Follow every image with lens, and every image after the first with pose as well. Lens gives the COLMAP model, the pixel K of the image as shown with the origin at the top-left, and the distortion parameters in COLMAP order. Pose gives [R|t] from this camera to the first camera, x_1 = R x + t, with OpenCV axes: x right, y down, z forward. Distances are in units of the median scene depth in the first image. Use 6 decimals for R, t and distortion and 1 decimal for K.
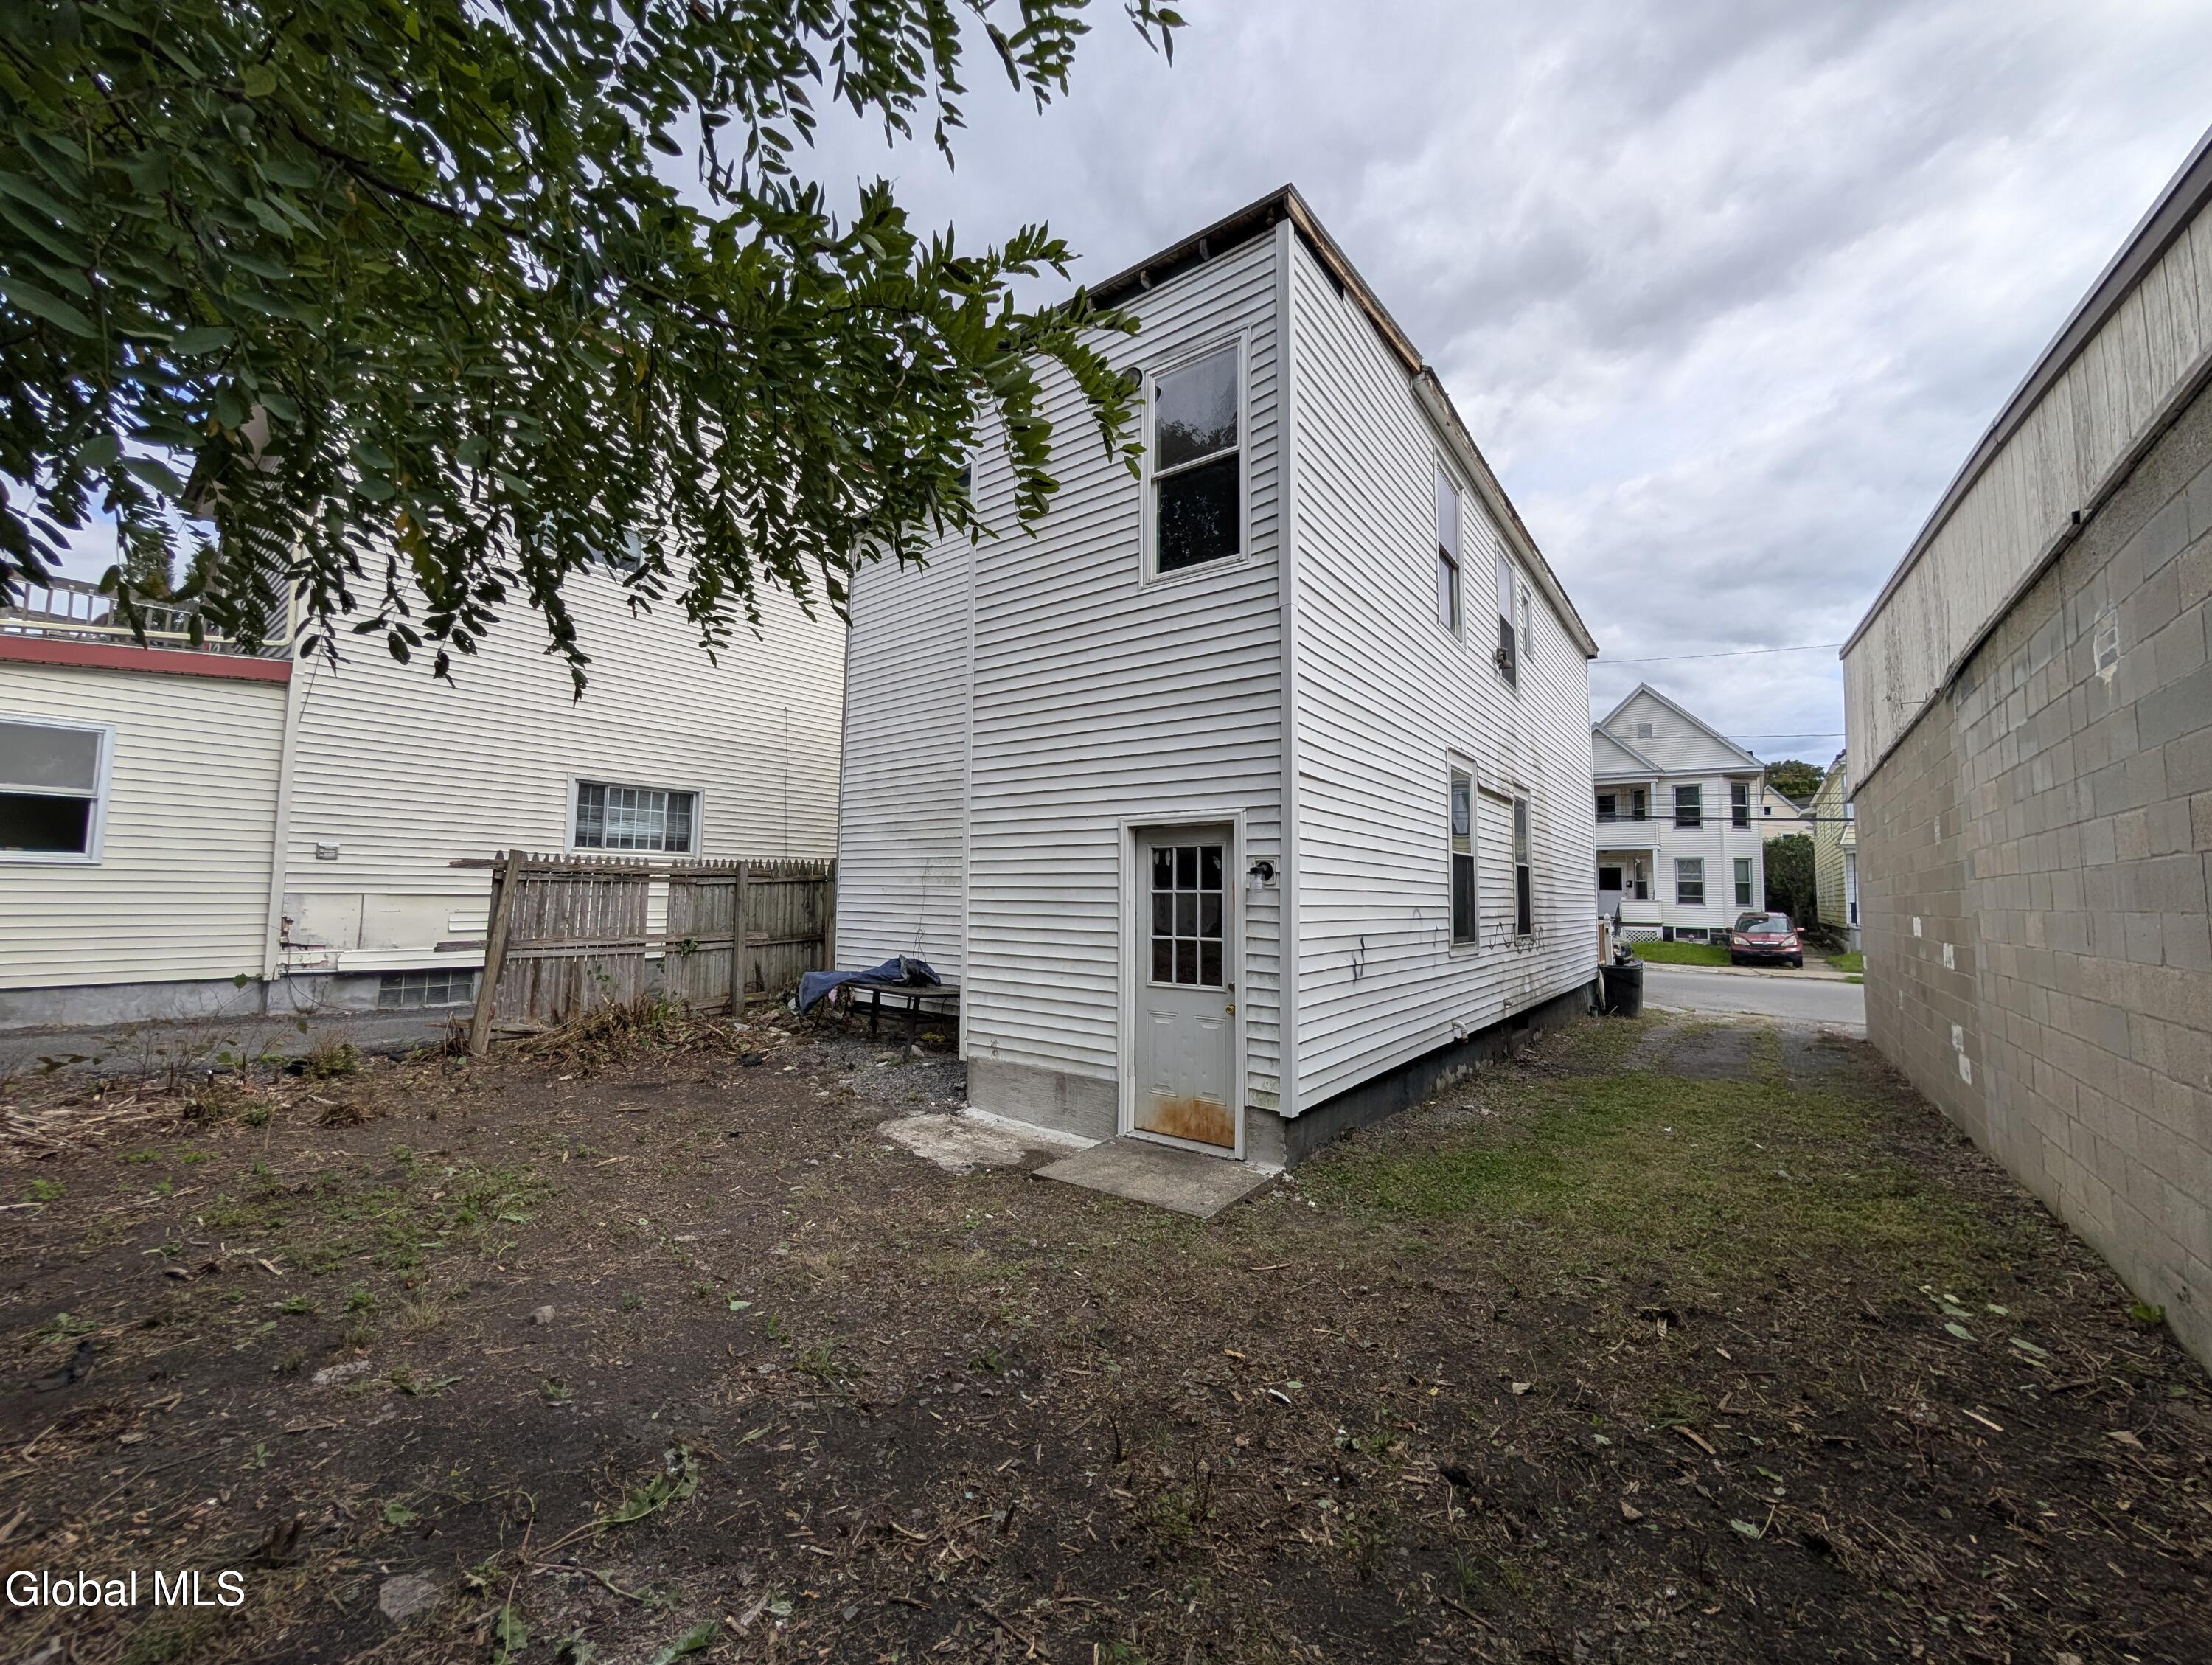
lens RADIAL K [[849.0, 0, 1108.3], [0, 849.0, 827.5], [0, 0, 1]] dist [0.000810, 0.000117]
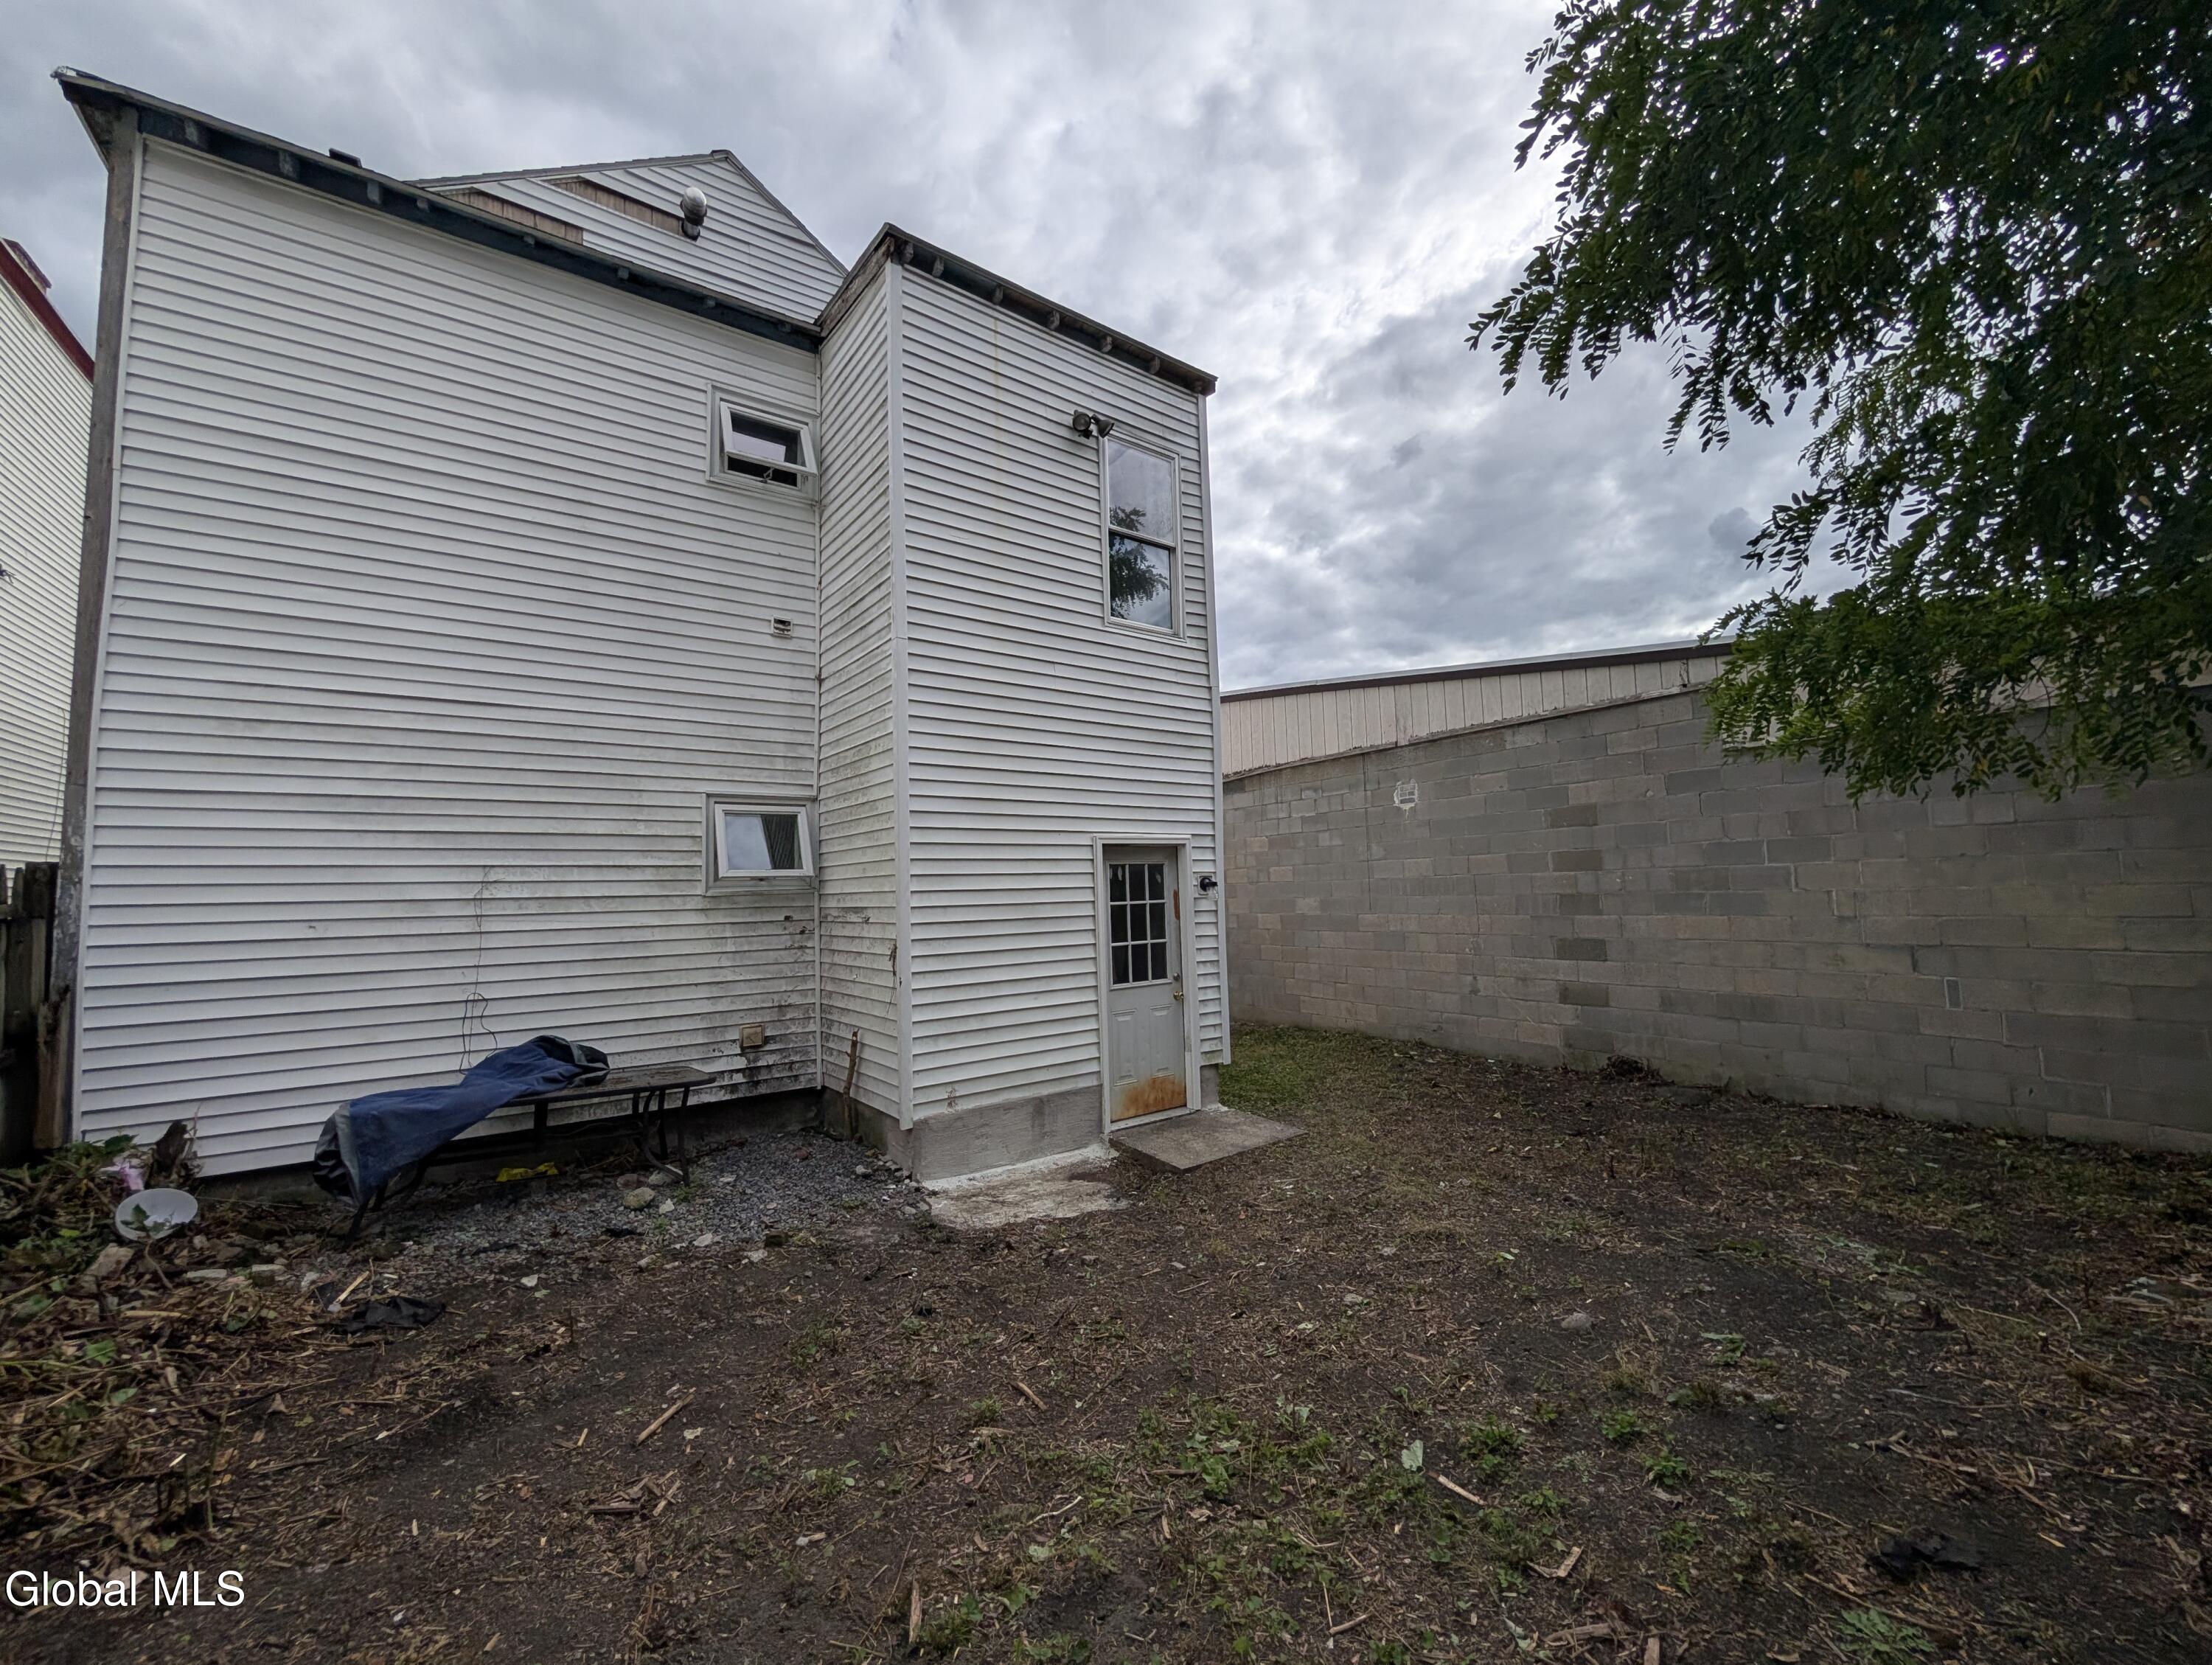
lens RADIAL K [[849.0, 0, 1108.3], [0, 849.0, 827.5], [0, 0, 1]] dist [0.000810, 0.000117]
pose [[0.290581, 0.049375, 0.955576, -1.030859], [-0.048371, 0.998149, -0.036865, 0.017749], [-0.955627, -0.035510, 0.292431, 0.701719]]
